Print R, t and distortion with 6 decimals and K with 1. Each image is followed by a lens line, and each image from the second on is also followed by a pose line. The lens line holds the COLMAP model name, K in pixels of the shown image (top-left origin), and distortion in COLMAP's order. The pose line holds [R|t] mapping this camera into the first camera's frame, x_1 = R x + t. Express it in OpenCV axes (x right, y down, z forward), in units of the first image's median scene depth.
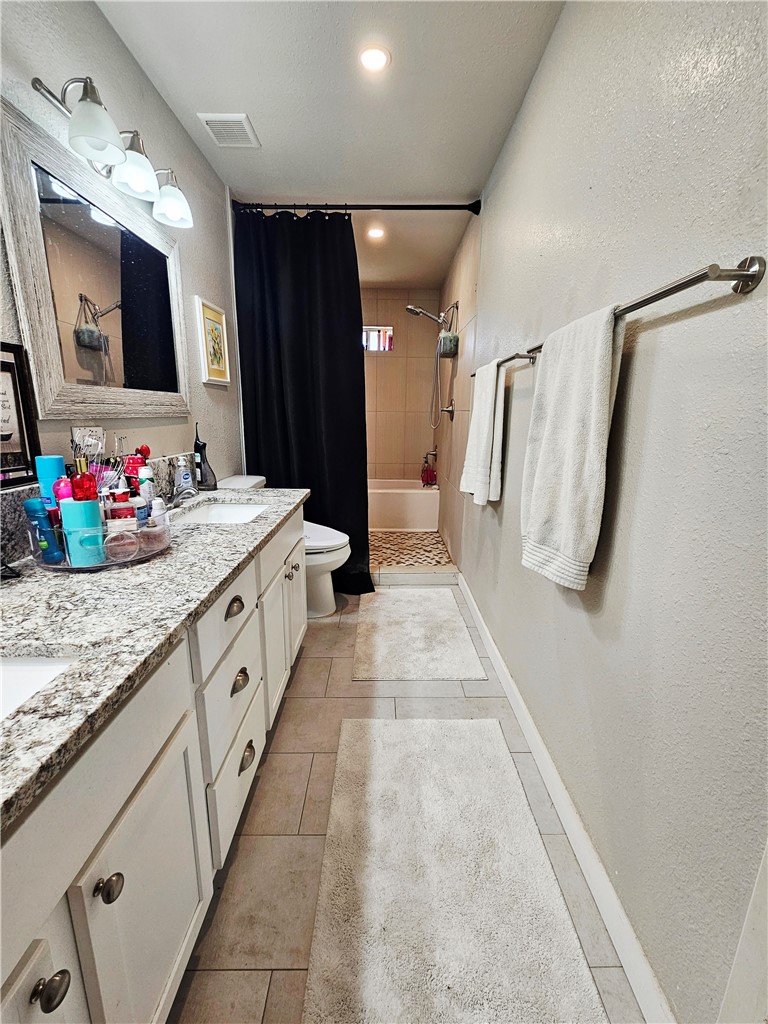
lens RADIAL K [[422.6, 0, 382.8], [0, 422.6, 509.4], [0, 0, 1]] dist [-0.000296, 0.000711]
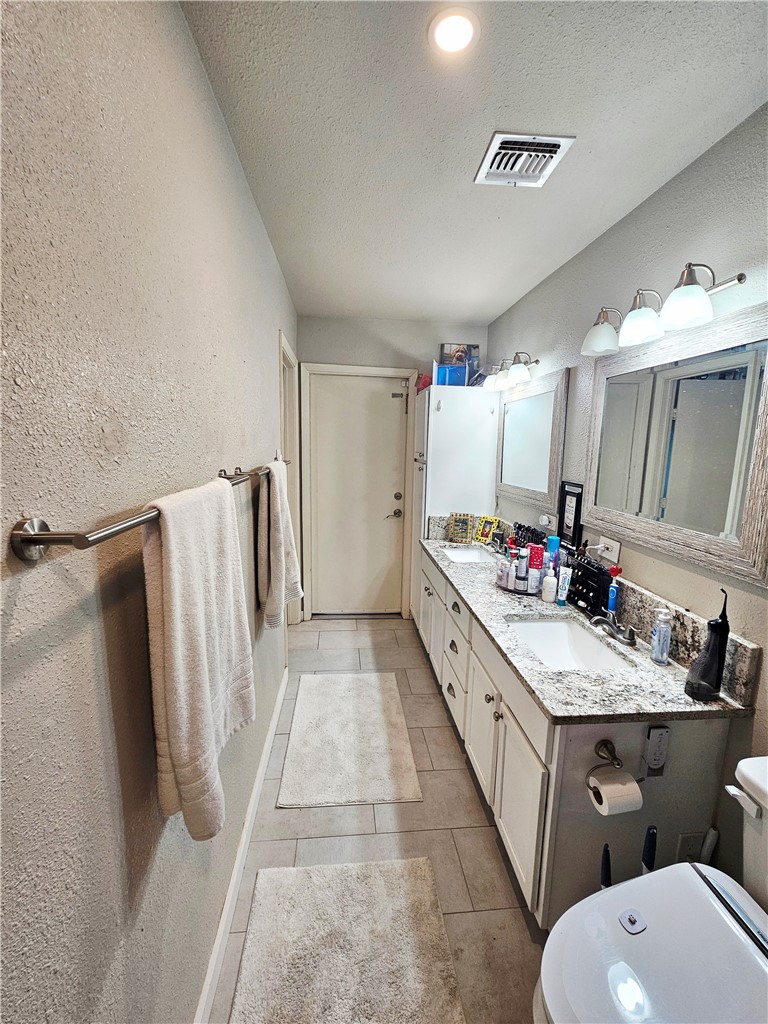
lens RADIAL K [[422.6, 0, 381.5], [0, 422.6, 509.7], [0, 0, 1]] dist [-0.000296, 0.000711]
pose [[-0.996307, -0.020852, -0.083288, 0.151450], [-0.050458, 0.927070, 0.371477, -0.804921], [0.069467, 0.374308, -0.924699, 2.335201]]
